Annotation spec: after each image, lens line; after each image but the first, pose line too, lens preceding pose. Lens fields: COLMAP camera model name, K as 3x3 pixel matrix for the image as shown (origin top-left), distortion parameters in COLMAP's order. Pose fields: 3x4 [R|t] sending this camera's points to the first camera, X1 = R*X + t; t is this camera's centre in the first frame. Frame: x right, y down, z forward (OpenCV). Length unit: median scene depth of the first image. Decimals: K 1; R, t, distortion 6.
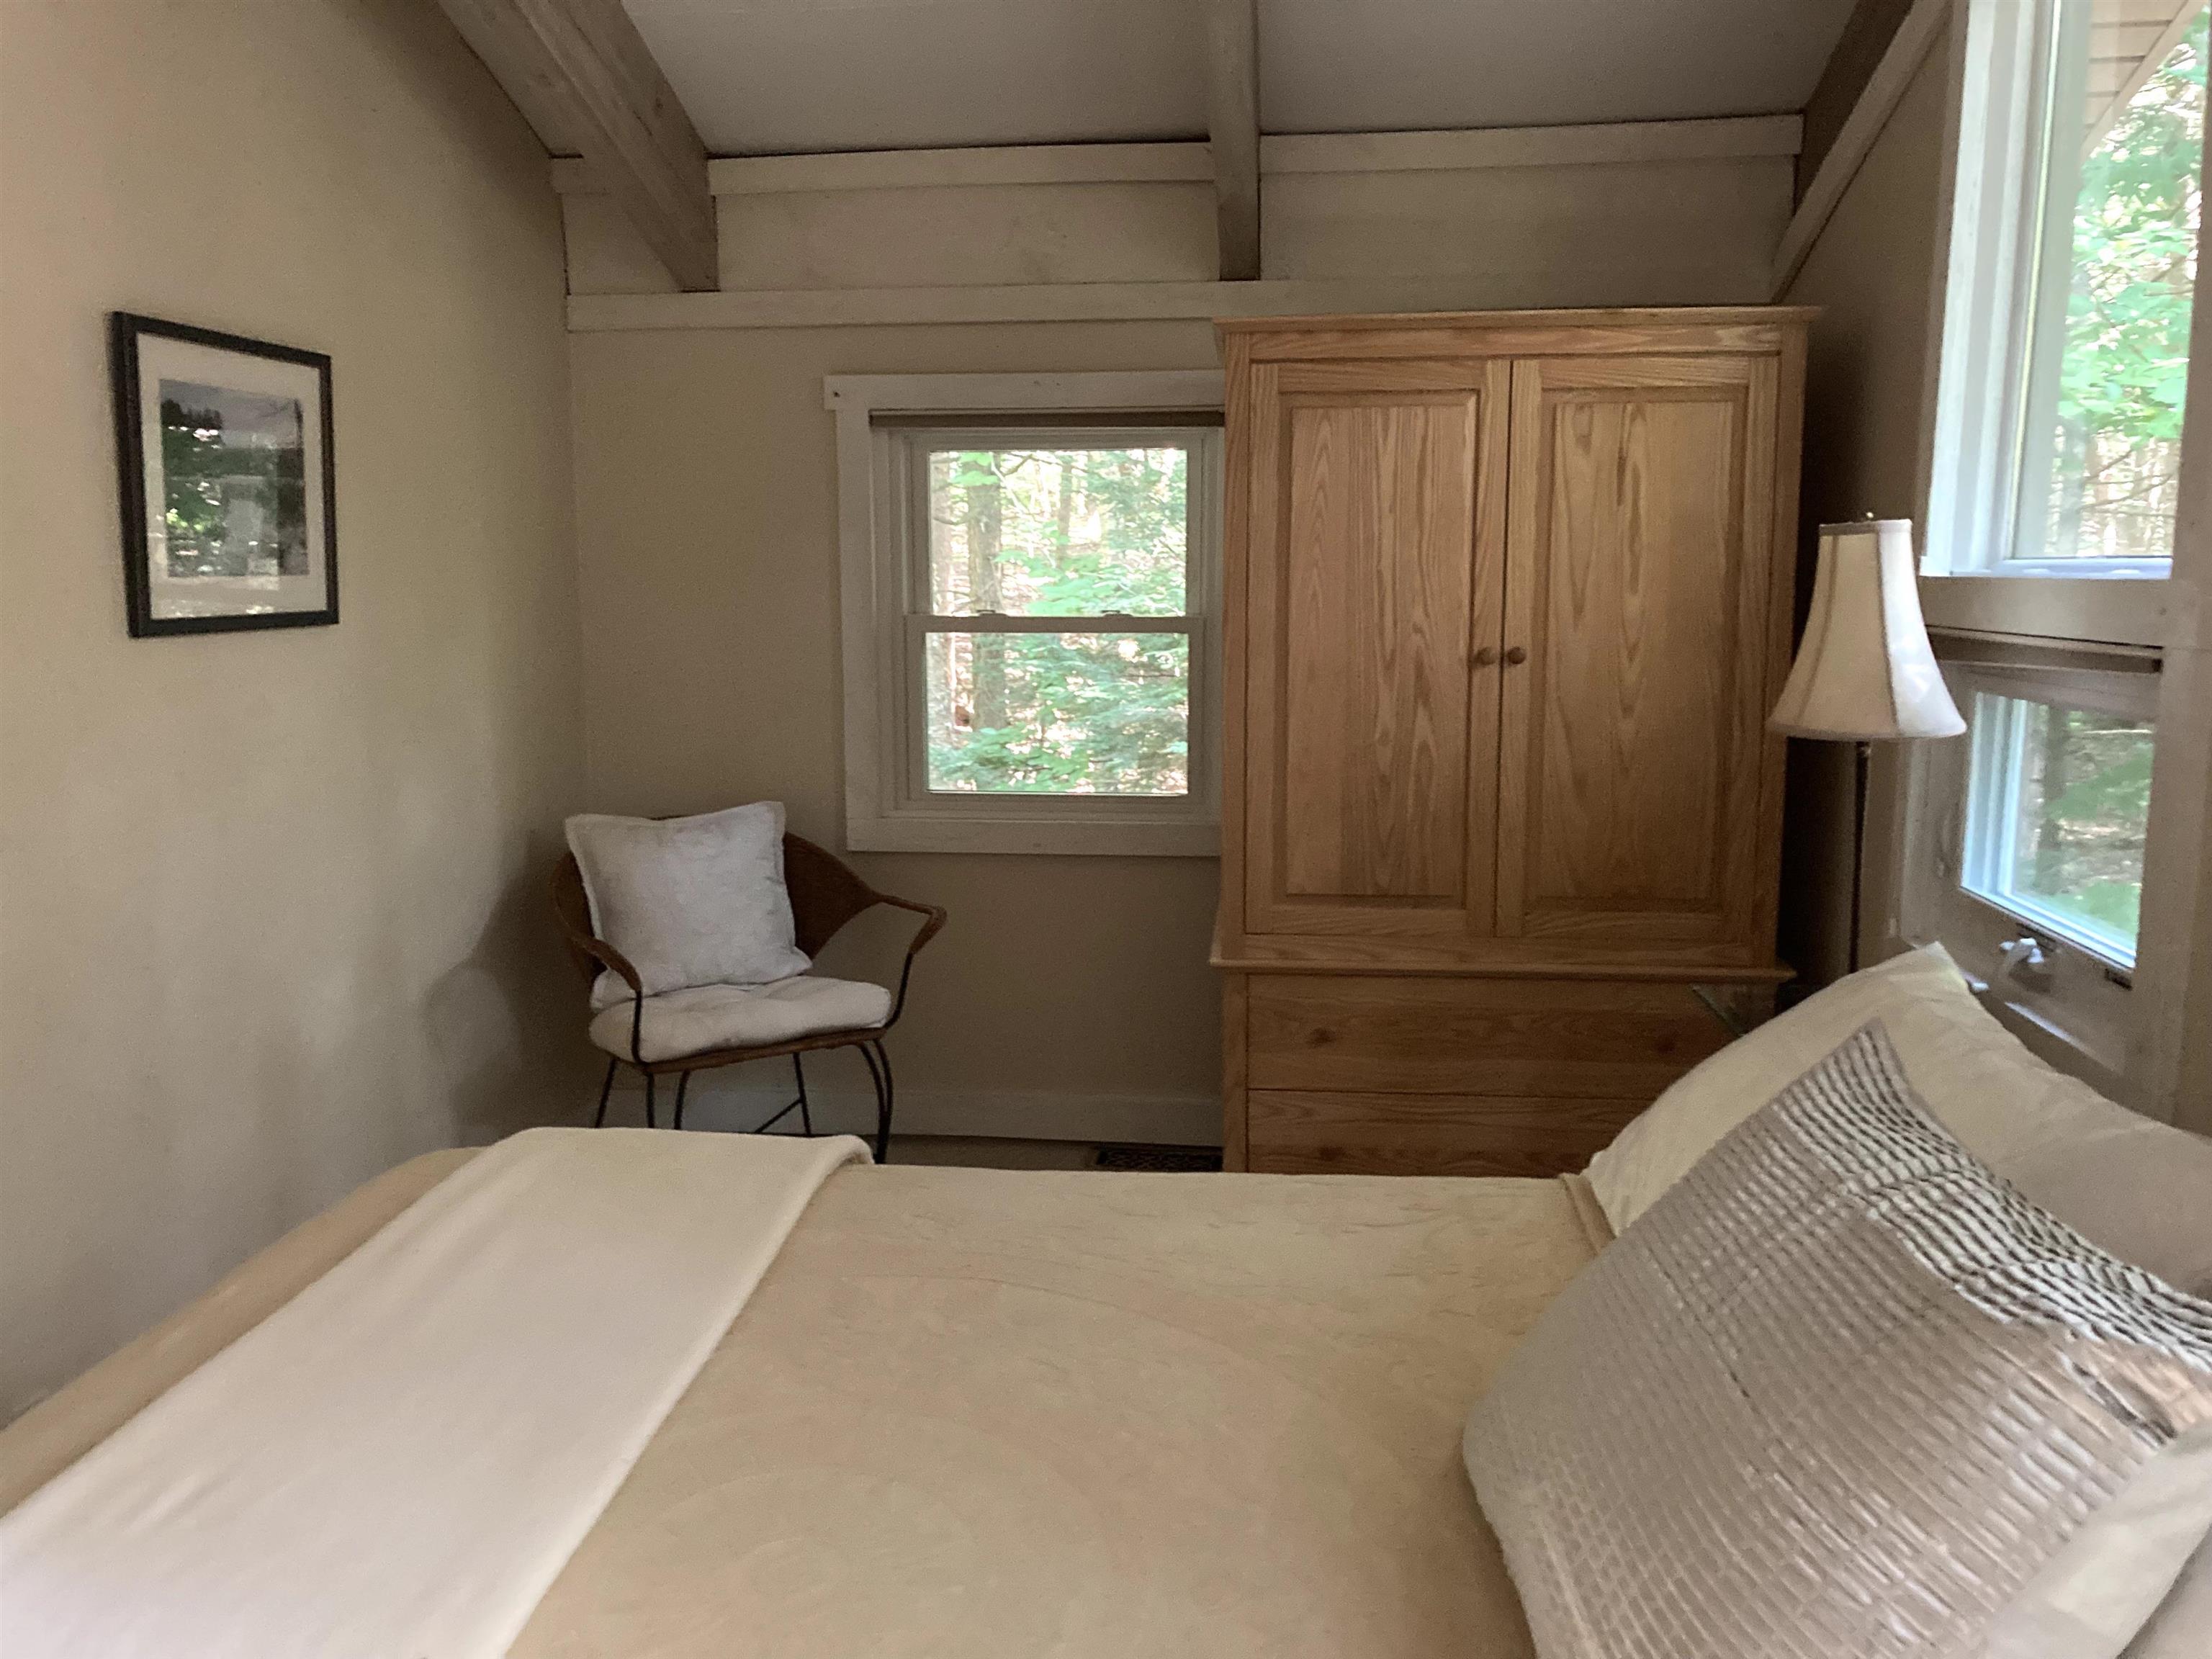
lens RADIAL K [[1801.0, 0, 1096.3], [0, 1801.0, 822.9], [0, 0, 1]] dist [0.039946, -0.056896]
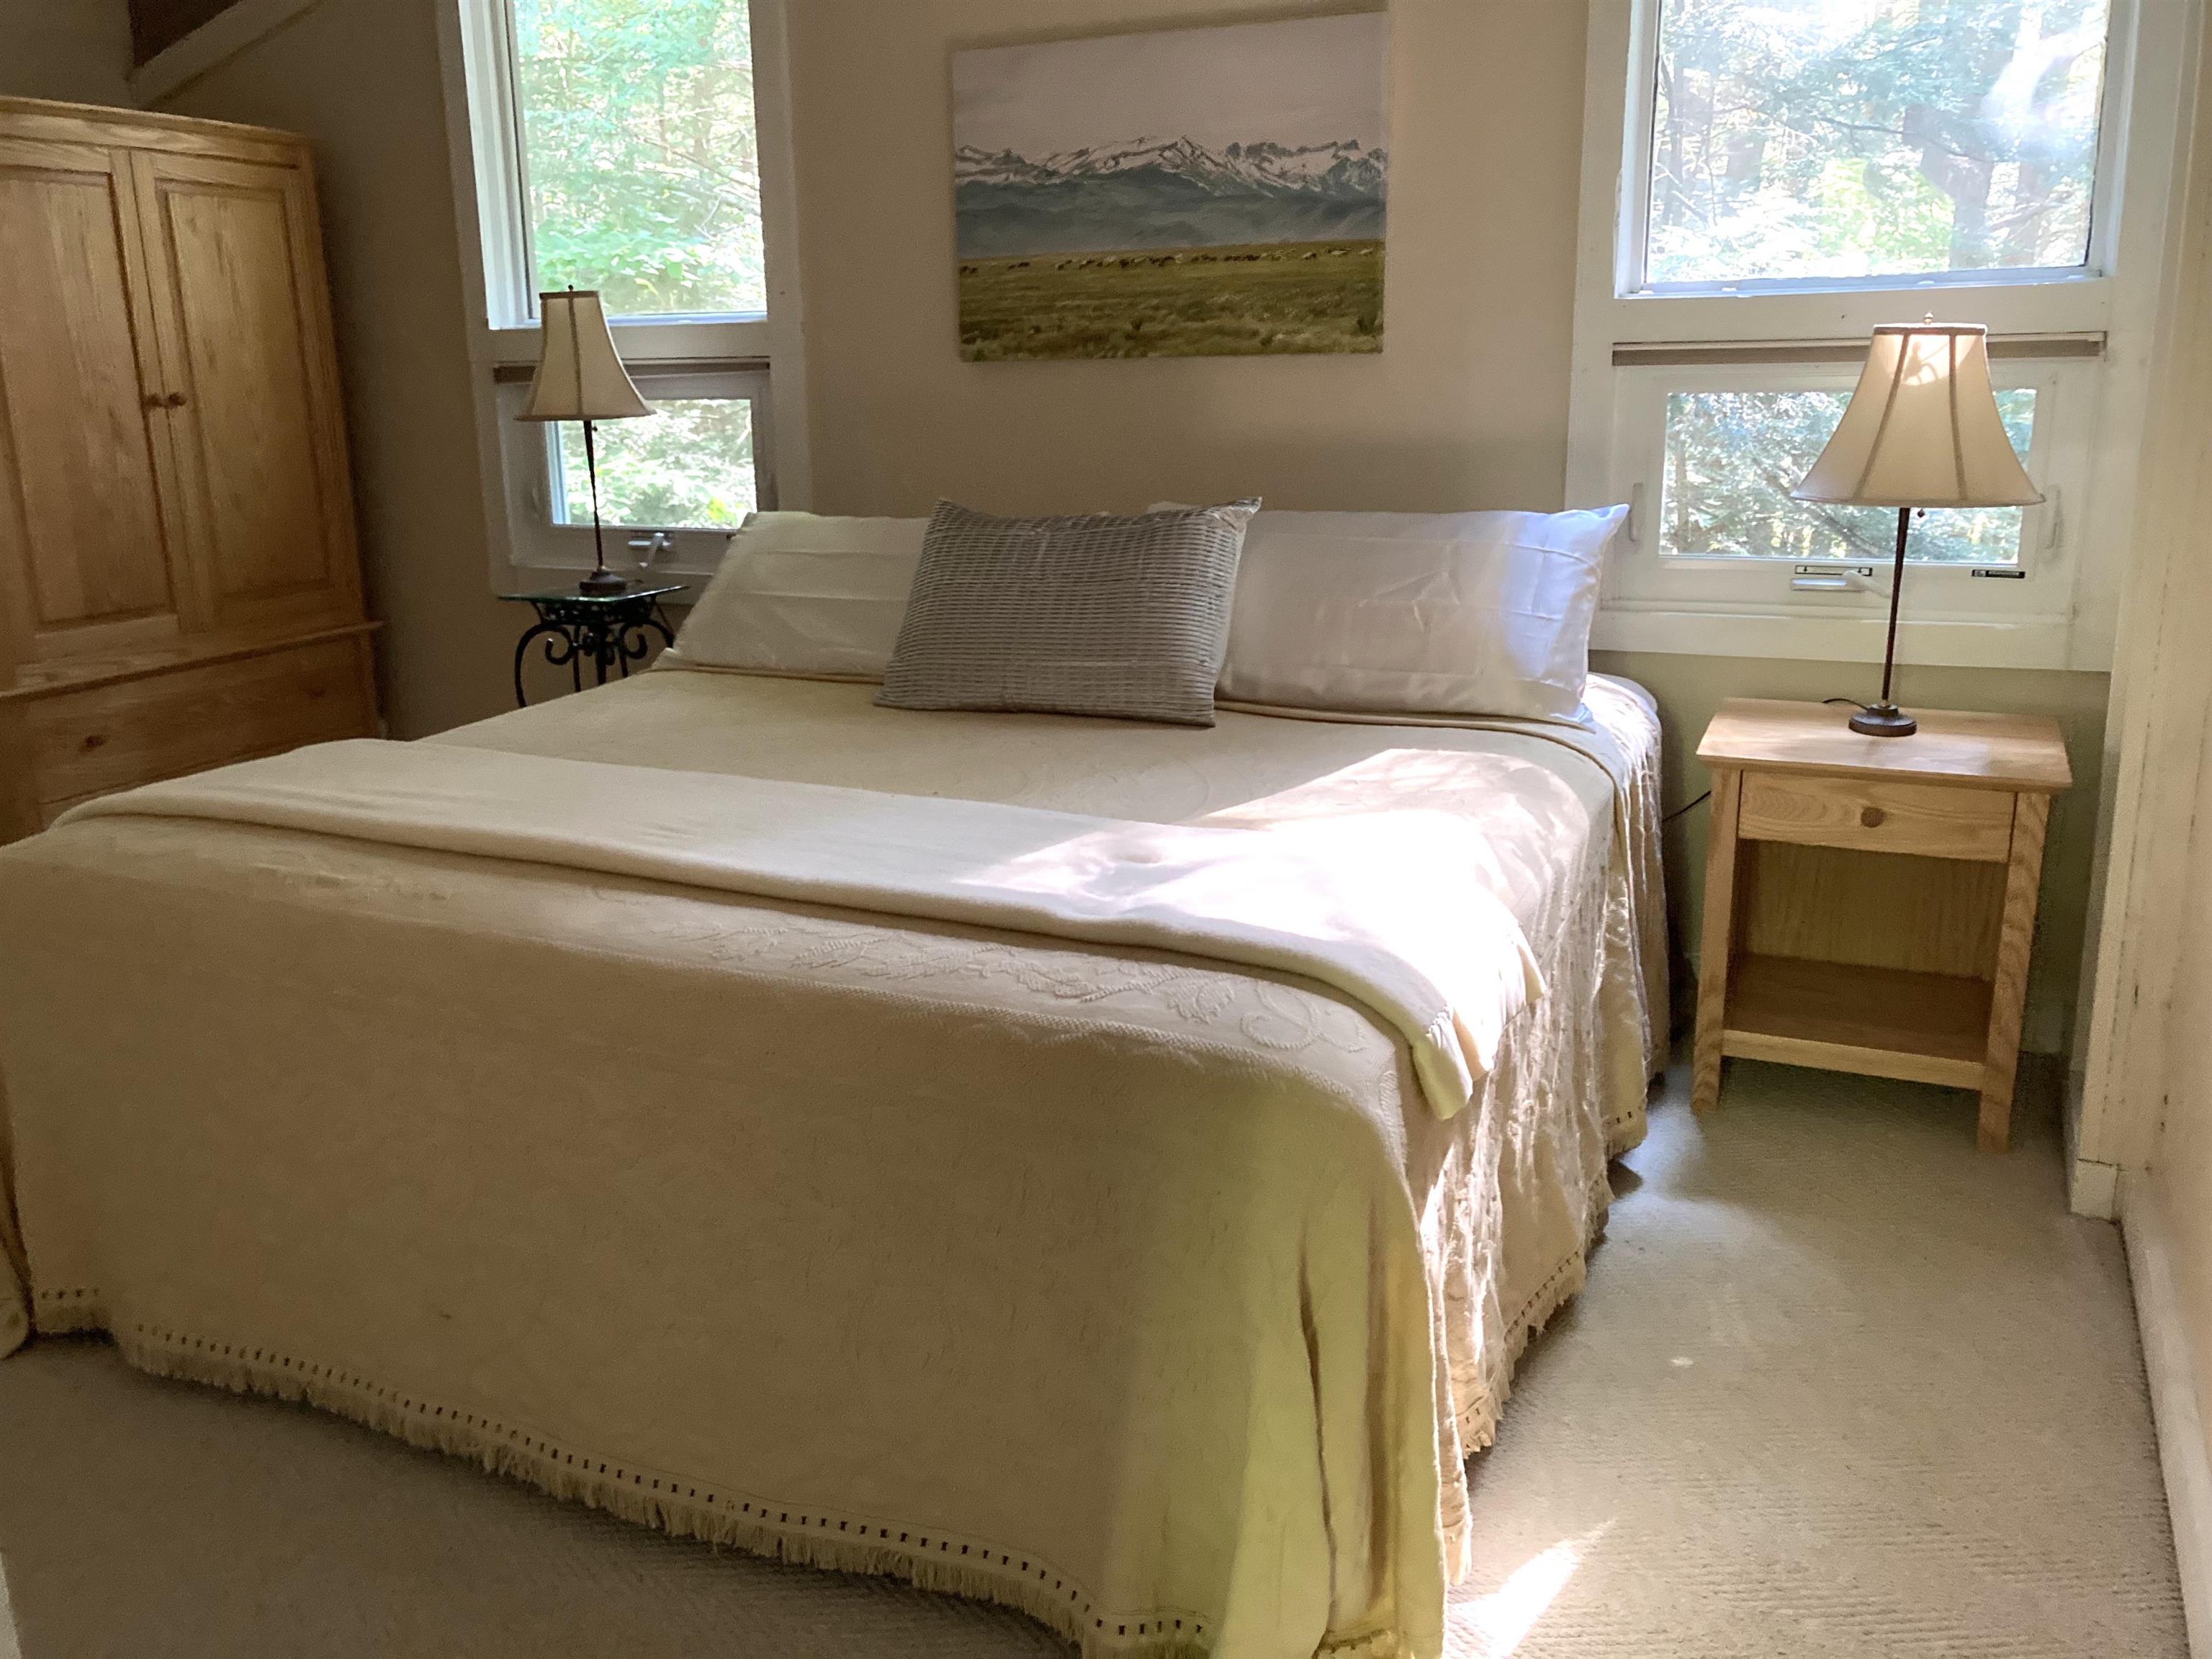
lens RADIAL K [[1801.0, 0, 1096.3], [0, 1801.0, 822.9], [0, 0, 1]] dist [0.039946, -0.056896]
pose [[0.331556, -0.236250, 0.913376, -0.756859], [0.152198, 0.968852, 0.195351, 0.041499], [-0.931078, 0.074244, 0.357185, -0.006521]]
